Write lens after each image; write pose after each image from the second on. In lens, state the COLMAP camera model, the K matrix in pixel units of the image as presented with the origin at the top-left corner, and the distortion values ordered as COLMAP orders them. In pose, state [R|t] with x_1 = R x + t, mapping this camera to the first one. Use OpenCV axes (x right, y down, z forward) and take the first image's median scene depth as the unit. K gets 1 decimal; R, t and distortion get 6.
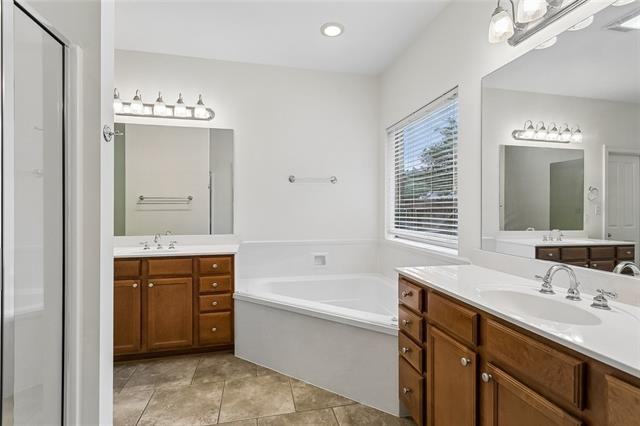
lens RADIAL K [[303.4, 0, 320.5], [0, 303.4, 210.9], [0, 0, 1]] dist [0.002786, 0.000317]
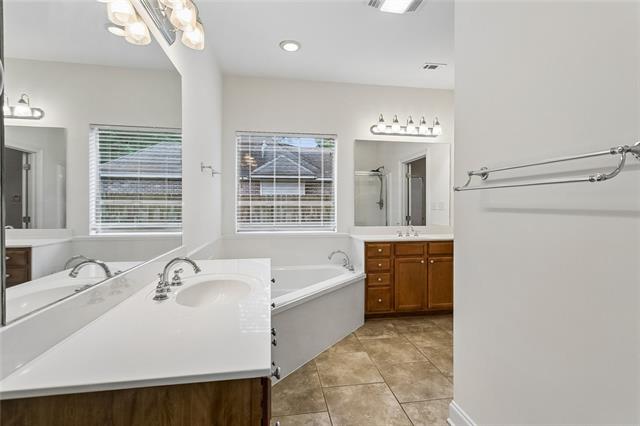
lens RADIAL K [[303.4, 0, 320.8], [0, 303.4, 209.5], [0, 0, 1]] dist [0.002786, 0.000317]
pose [[0.054946, -0.008903, 0.998450, -1.330371], [0.003071, 0.999957, 0.008747, -0.000822], [-0.998485, 0.002585, 0.054971, 1.015576]]
